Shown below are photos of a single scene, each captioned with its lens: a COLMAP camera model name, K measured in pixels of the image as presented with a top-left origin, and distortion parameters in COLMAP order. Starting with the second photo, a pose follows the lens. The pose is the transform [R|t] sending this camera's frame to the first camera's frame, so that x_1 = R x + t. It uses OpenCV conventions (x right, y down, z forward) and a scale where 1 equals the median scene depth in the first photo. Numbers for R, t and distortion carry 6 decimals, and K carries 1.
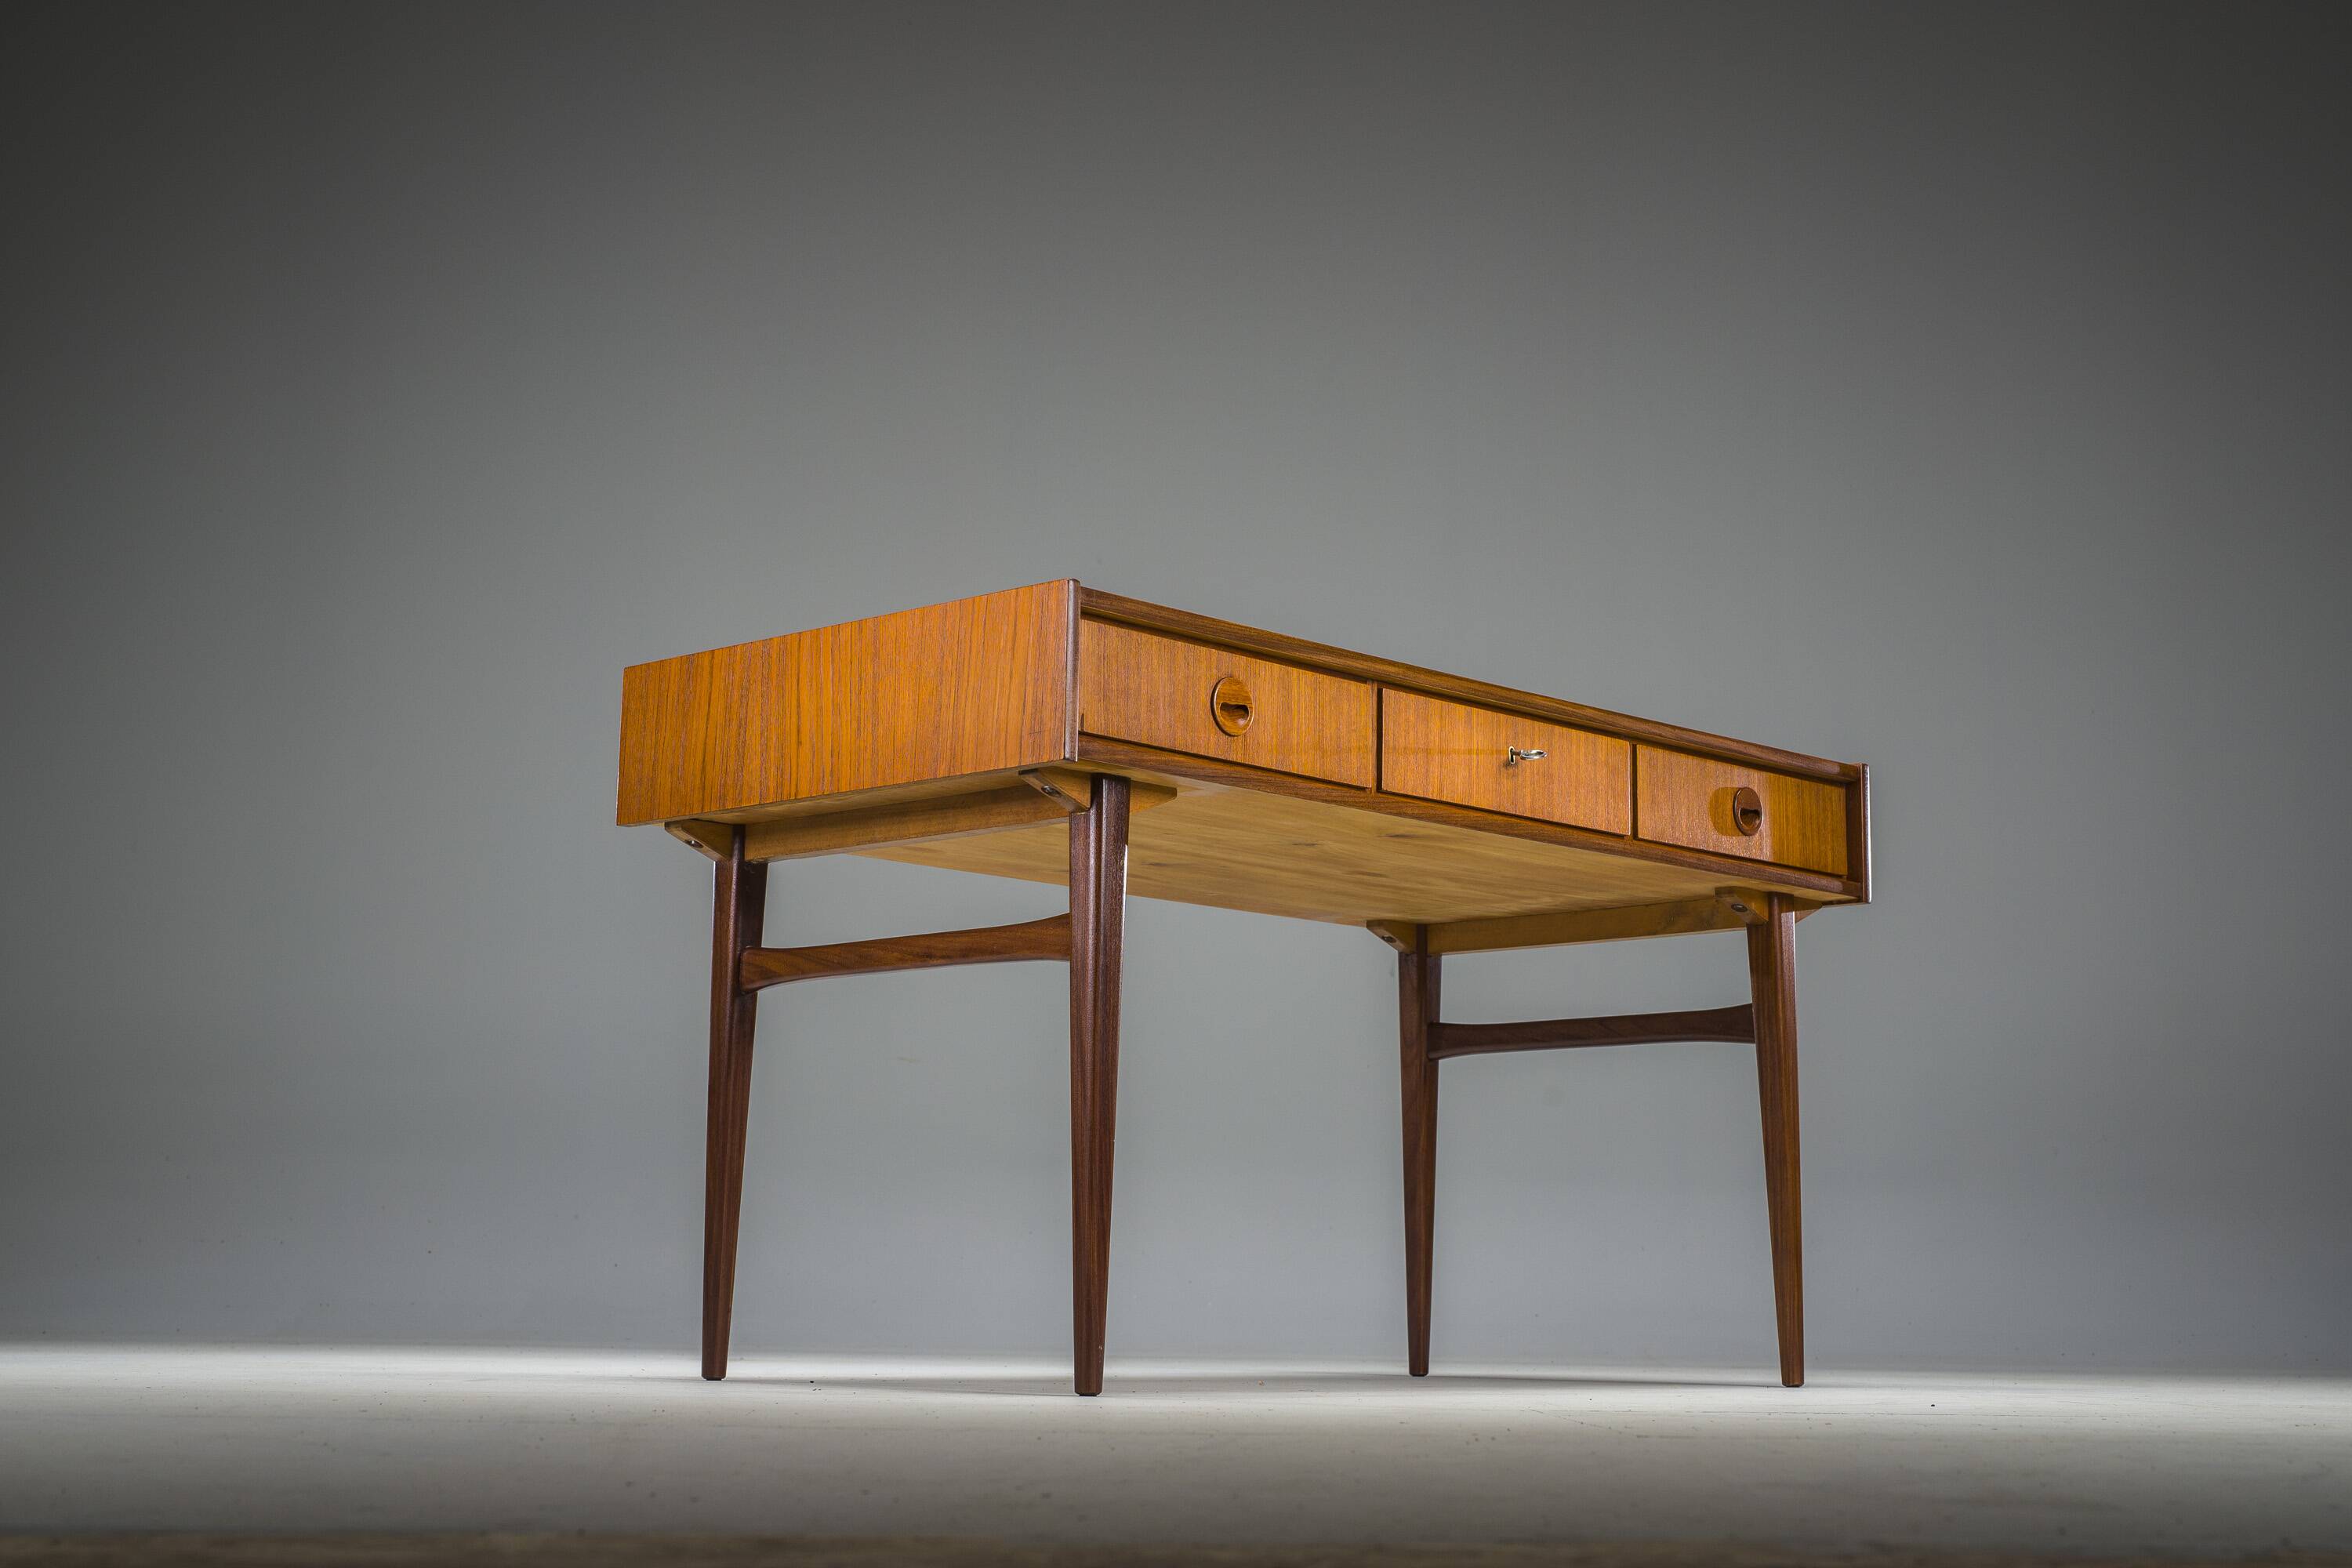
lens RADIAL K [[3369.4, 0, 1176.0], [0, 3369.4, 784.0], [0, 0, 1]] dist [-0.018249, 0.076936]
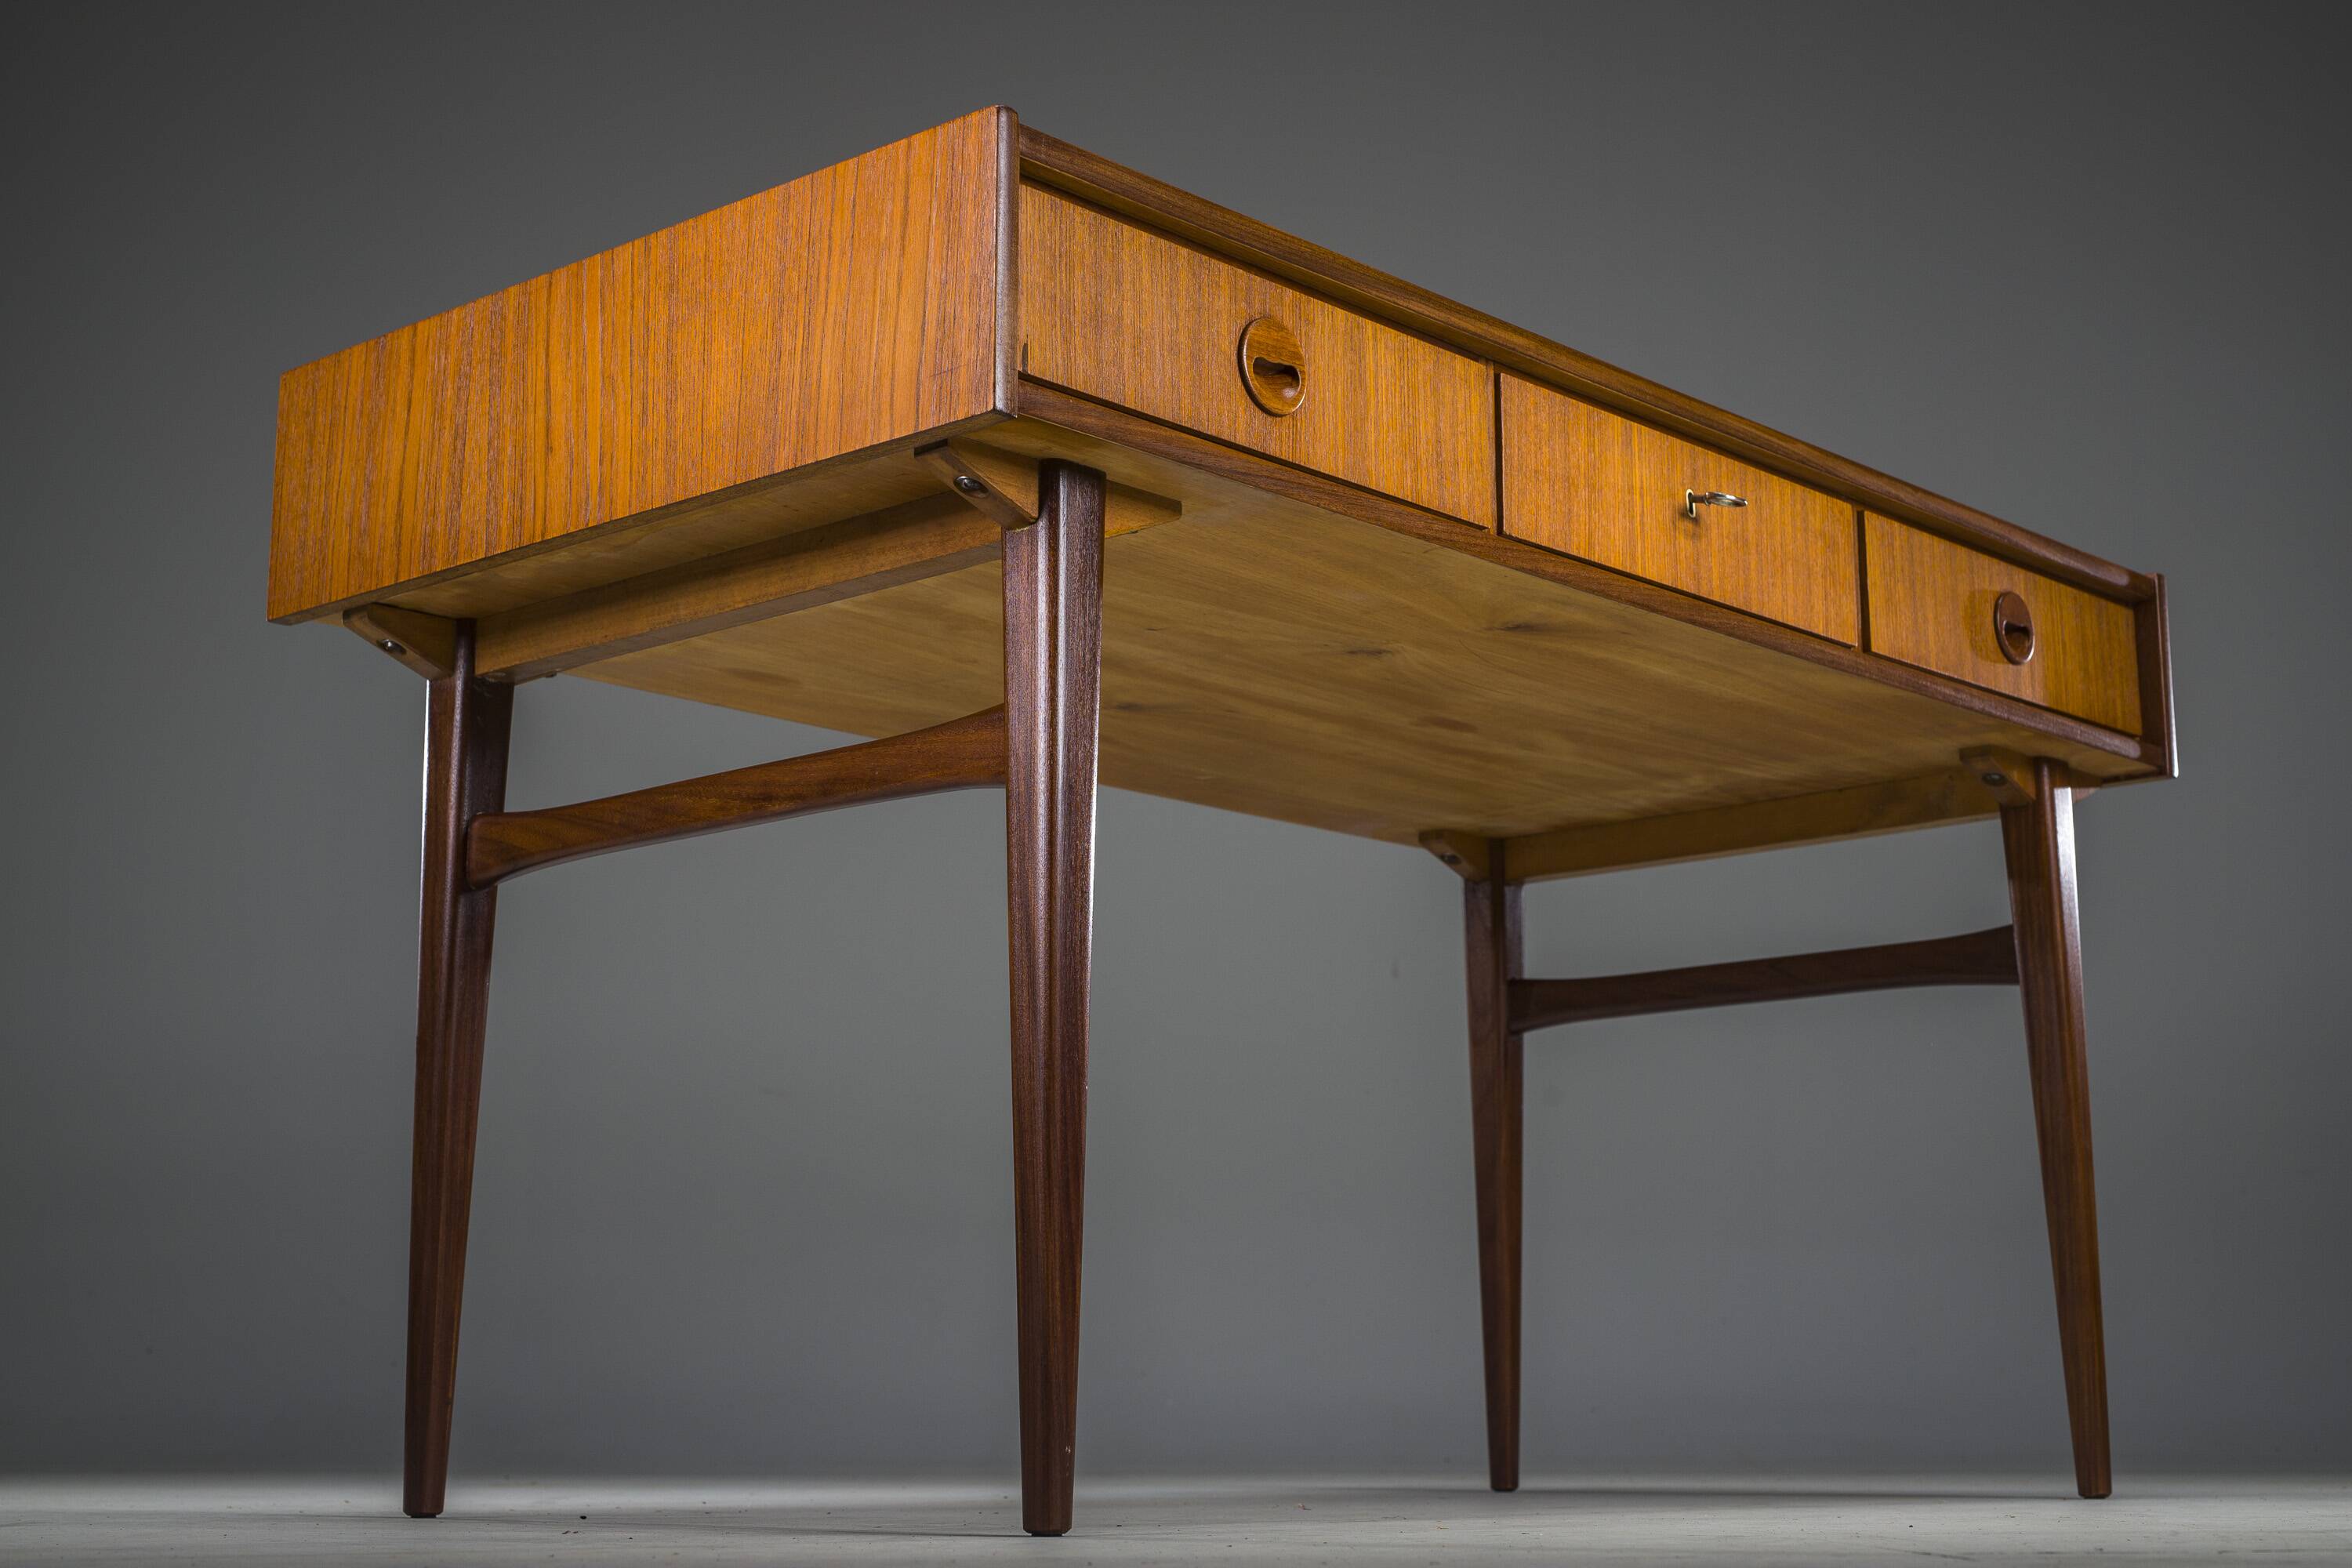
lens RADIAL K [[3369.4, 0, 1176.0], [0, 3369.4, 784.0], [0, 0, 1]] dist [-0.018249, 0.076936]
pose [[0.999464, -0.010357, 0.031063, -0.018132], [0.011410, 0.999359, -0.033933, 0.065501], [-0.030692, 0.034270, 0.998941, 0.376346]]
